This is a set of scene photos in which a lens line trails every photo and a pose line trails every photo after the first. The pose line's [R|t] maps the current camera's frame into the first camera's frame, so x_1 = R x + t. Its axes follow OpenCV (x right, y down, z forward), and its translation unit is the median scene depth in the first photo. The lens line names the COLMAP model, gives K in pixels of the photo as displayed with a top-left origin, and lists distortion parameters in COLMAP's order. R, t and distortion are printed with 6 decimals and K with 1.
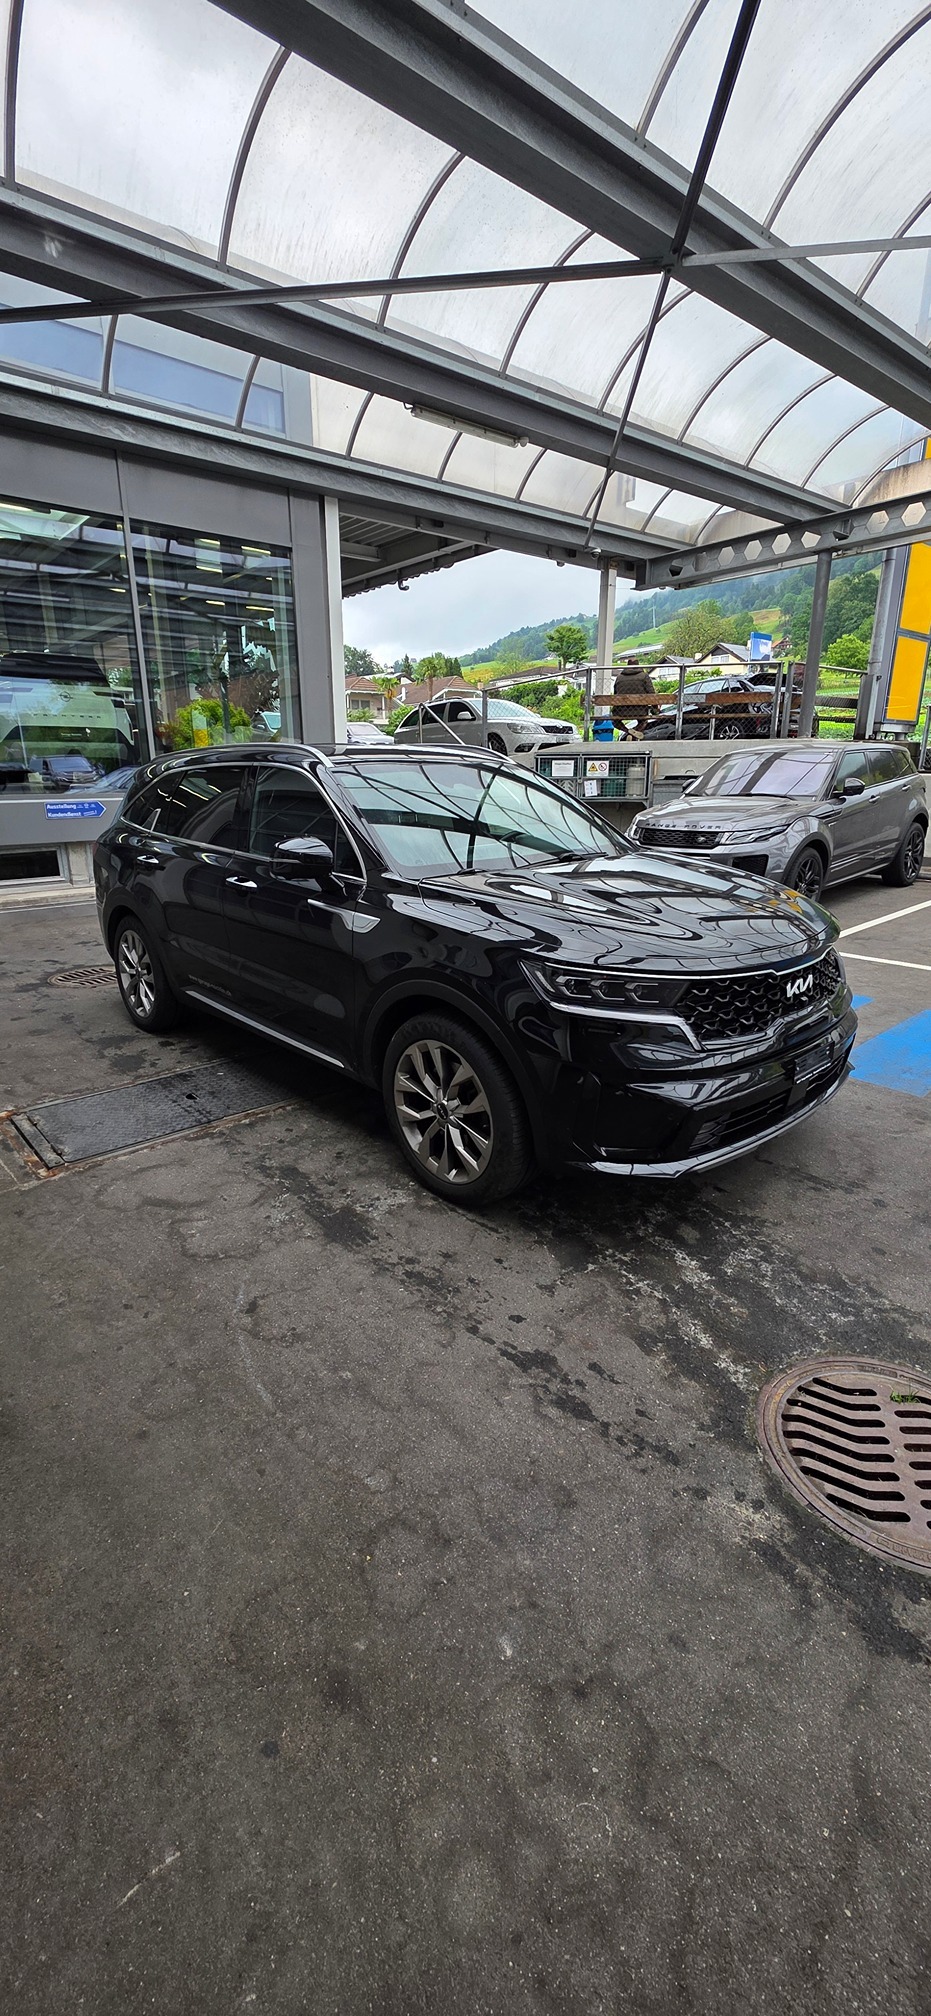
lens RADIAL K [[797.8, 0, 453.9], [0, 797.8, 1009.8], [0, 0, 1]] dist [0.000375, -0.000003]
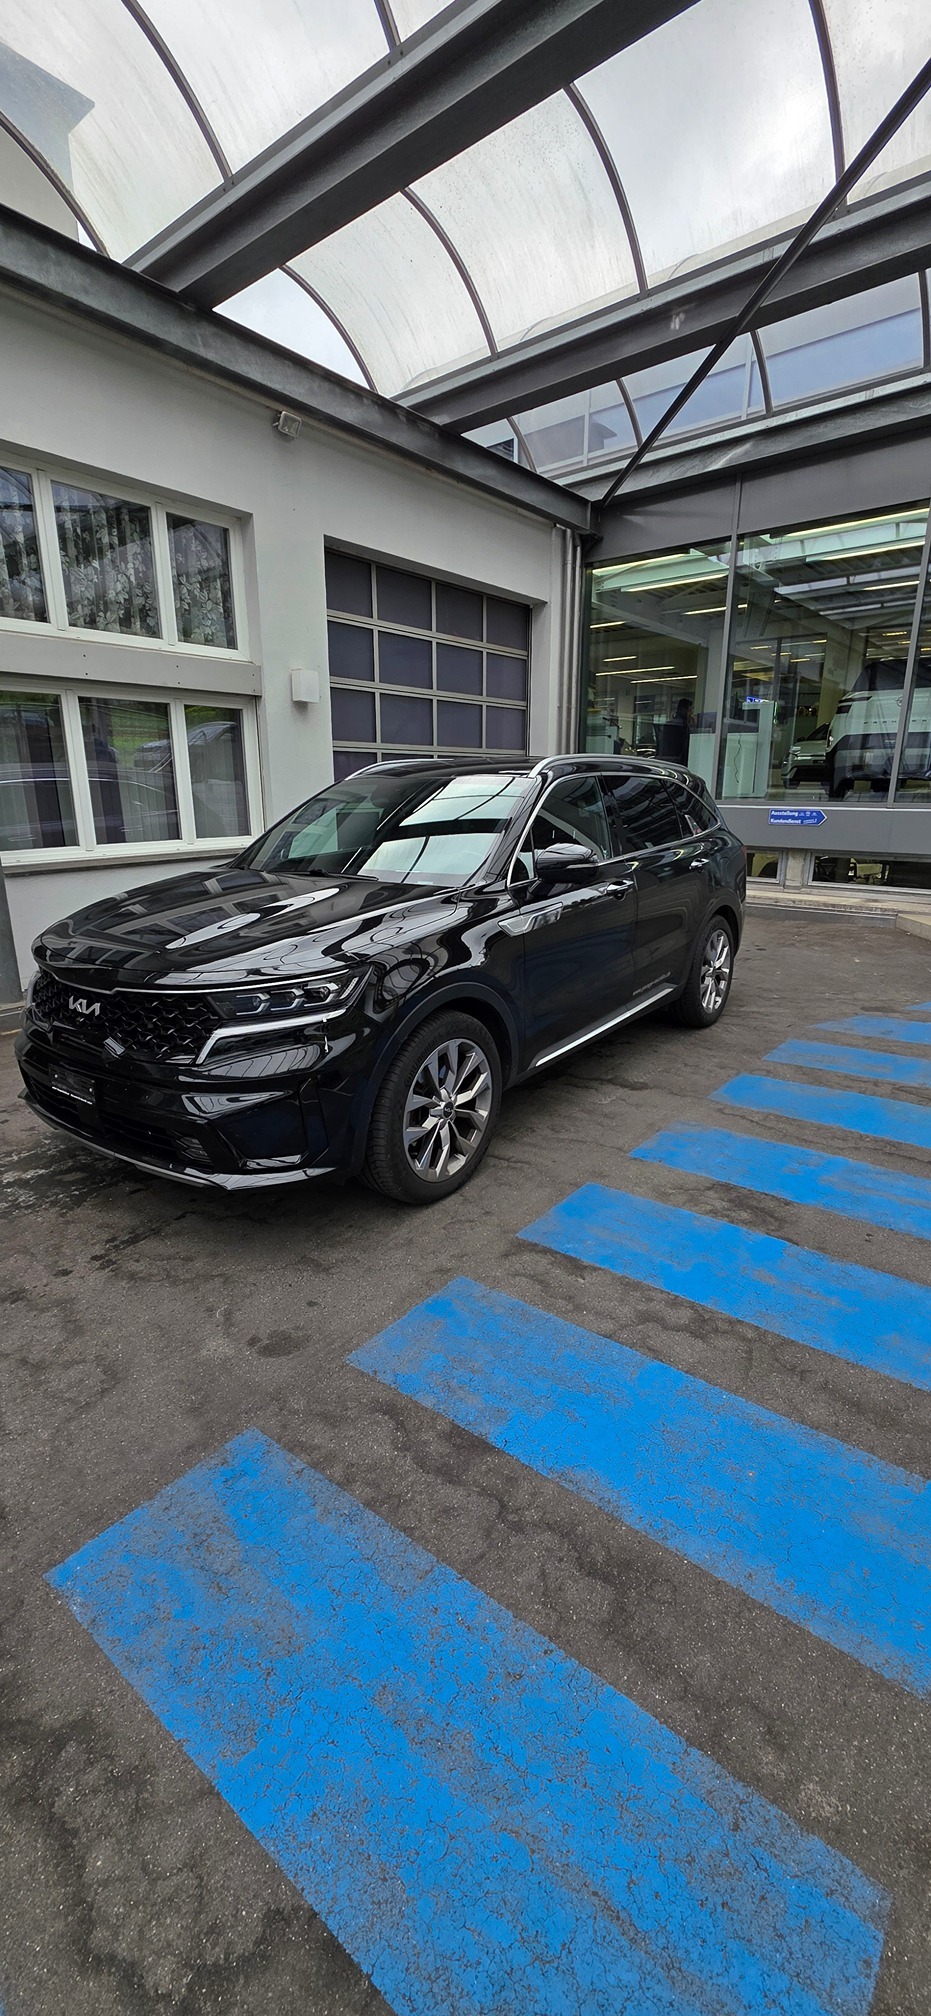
lens RADIAL K [[792.2, 0, 459.2], [0, 792.2, 1010.3], [0, 0, 1]] dist [0.000557, 0.000045]
pose [[0.194077, 0.279032, -0.940465, 1.280549], [-0.280571, 0.934435, 0.219343, -0.328486], [0.940007, 0.221298, 0.259641, 1.046326]]
